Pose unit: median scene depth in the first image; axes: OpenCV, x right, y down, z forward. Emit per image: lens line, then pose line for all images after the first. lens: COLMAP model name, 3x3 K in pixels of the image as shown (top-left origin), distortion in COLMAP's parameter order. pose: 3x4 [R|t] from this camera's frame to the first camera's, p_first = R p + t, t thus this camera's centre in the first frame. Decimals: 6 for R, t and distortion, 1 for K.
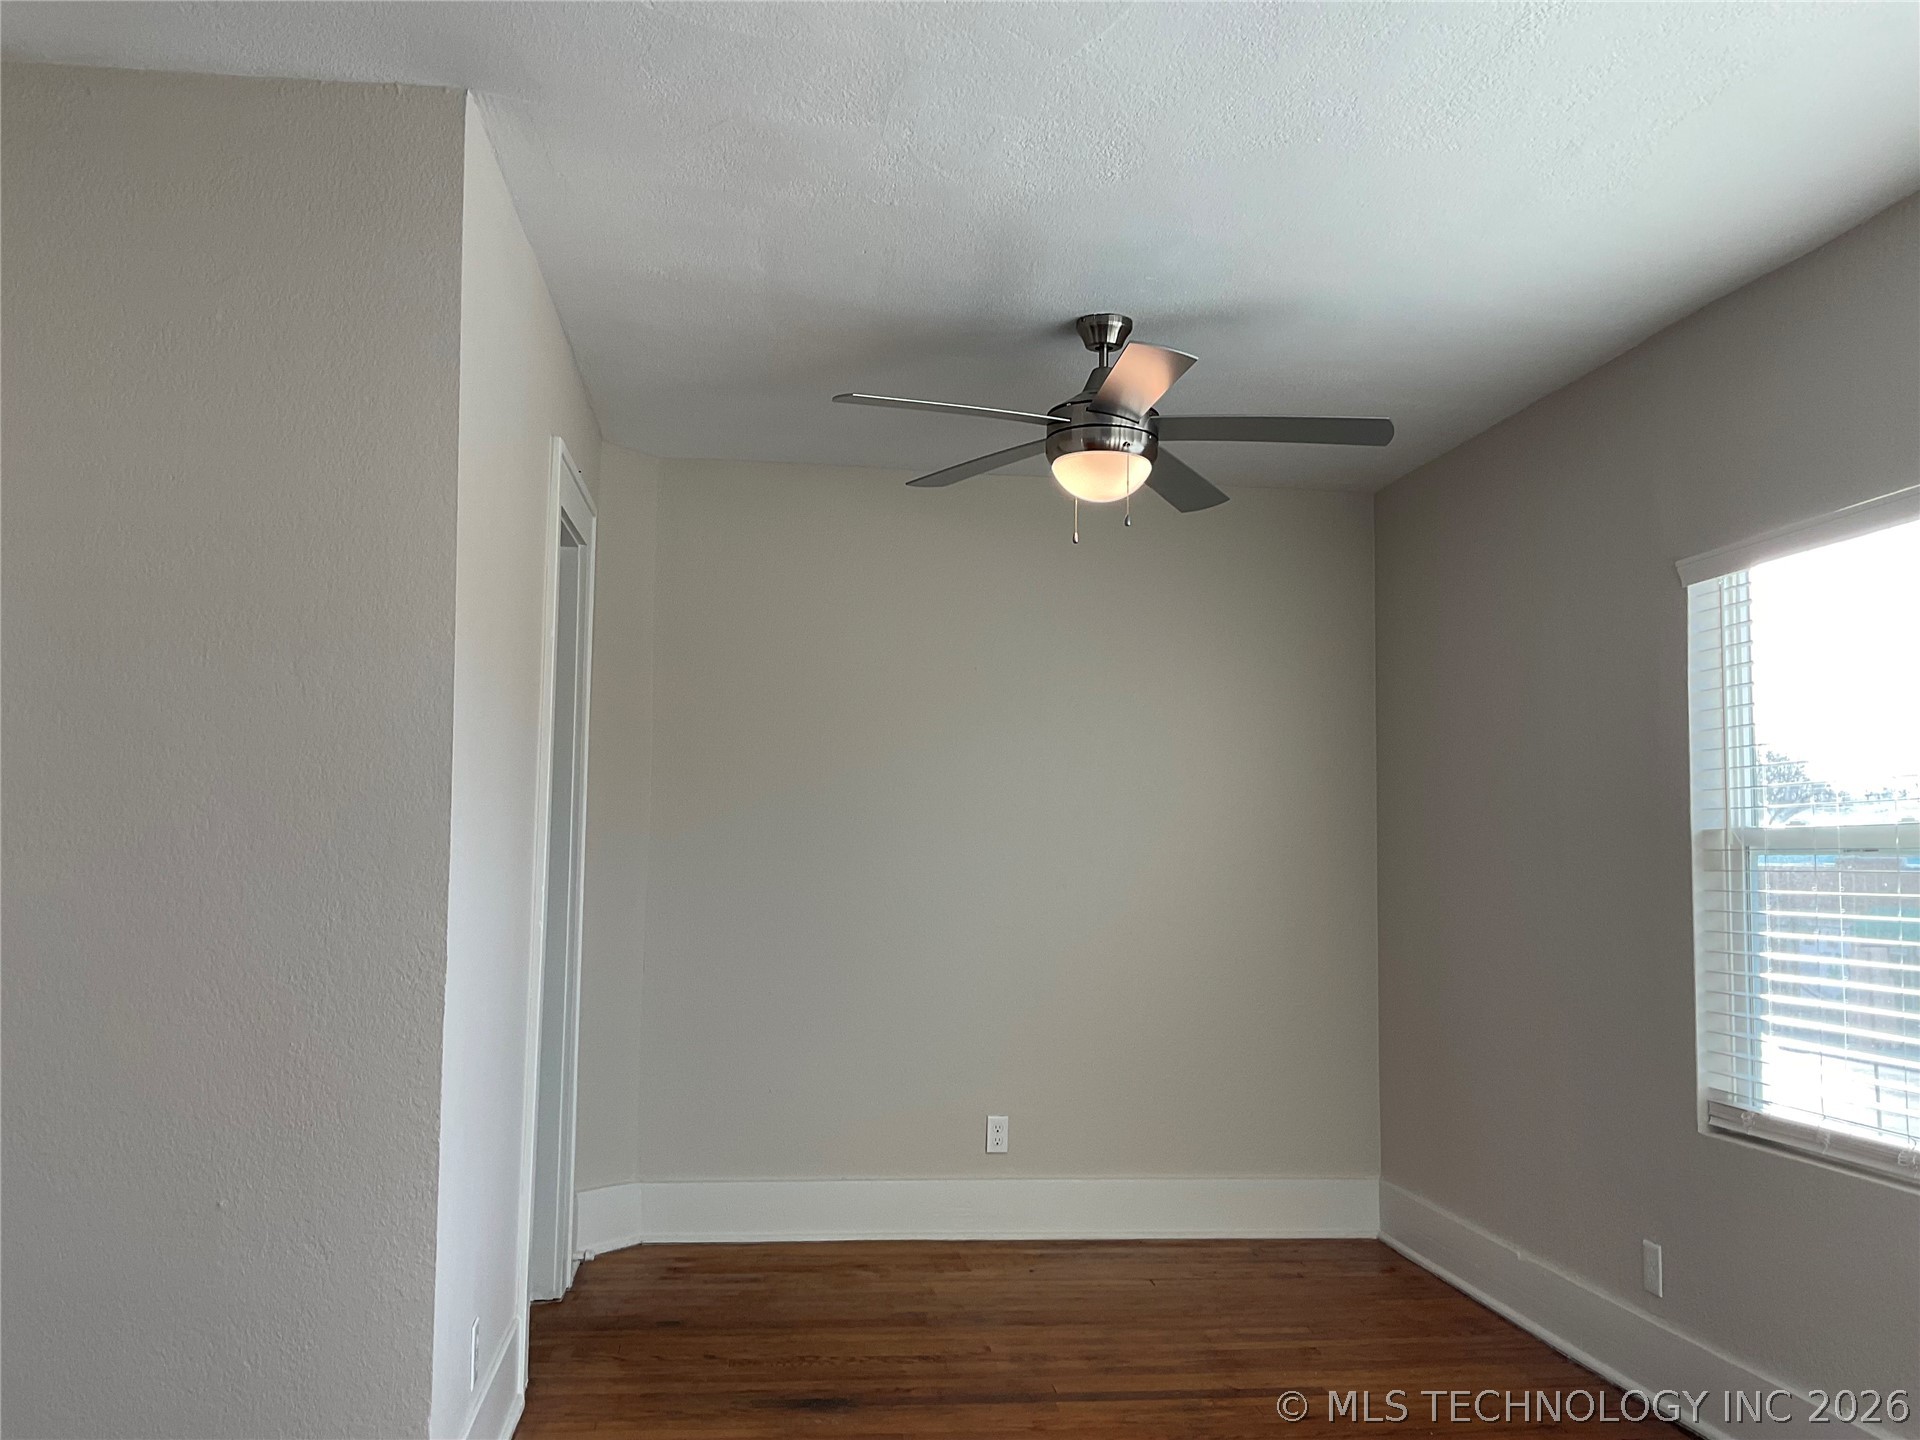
lens RADIAL K [[1580.8, 0, 960.5], [0, 1580.8, 728.9], [0, 0, 1]] dist [0.111924, -0.216503]
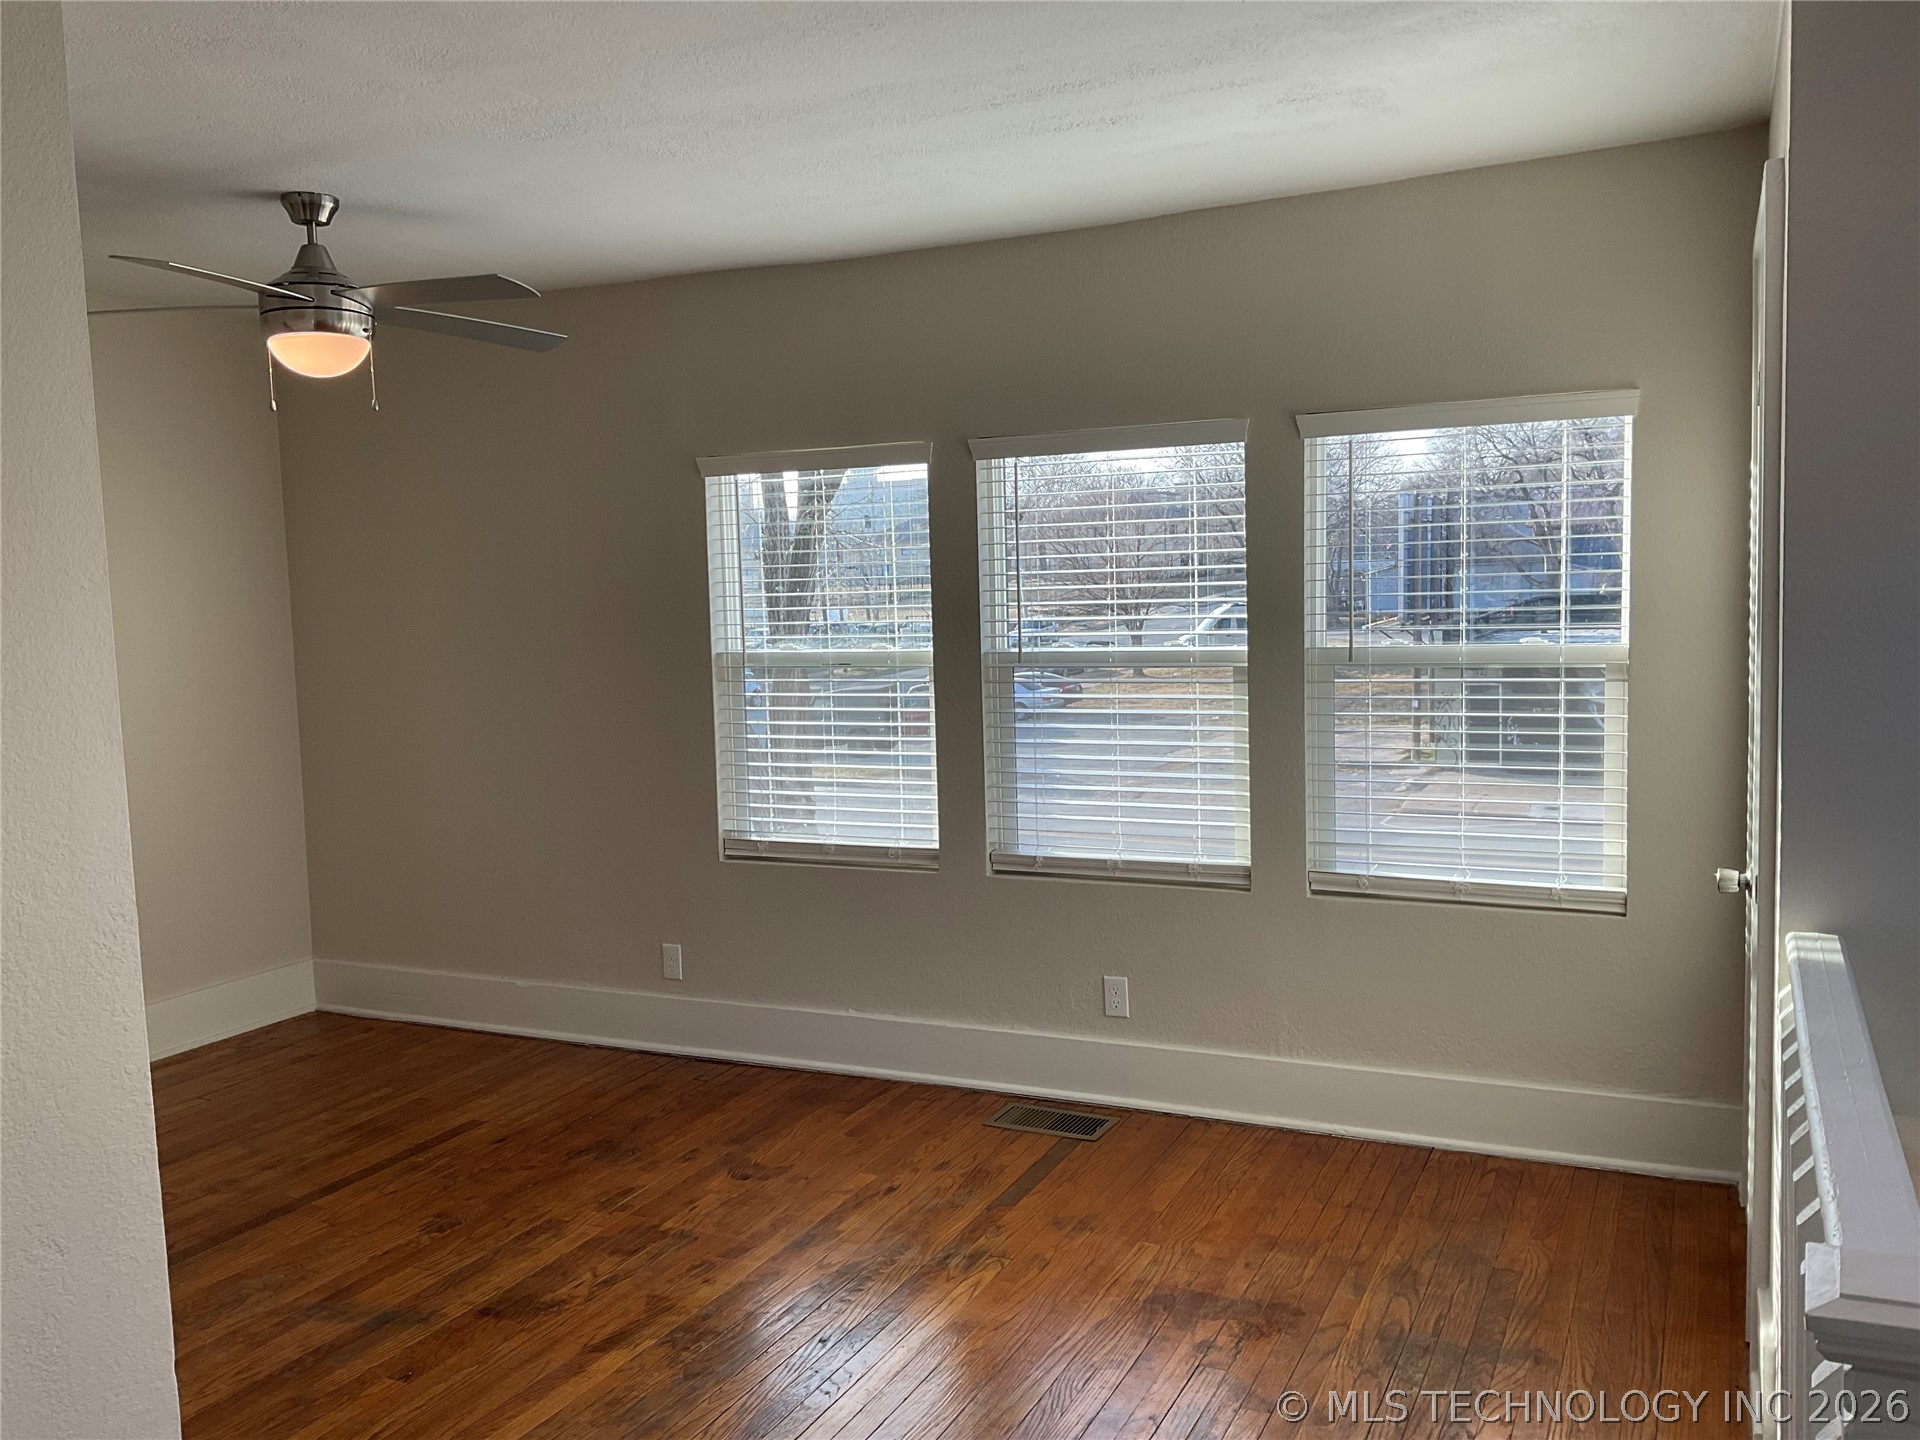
lens RADIAL K [[1580.8, 0, 960.5], [0, 1580.8, 728.9], [0, 0, 1]] dist [0.111924, -0.216503]
pose [[0.541520, -0.111481, 0.833263, -0.590731], [-0.033879, 0.987470, 0.154130, -0.093084], [-0.840005, -0.111695, 0.530958, 0.065545]]
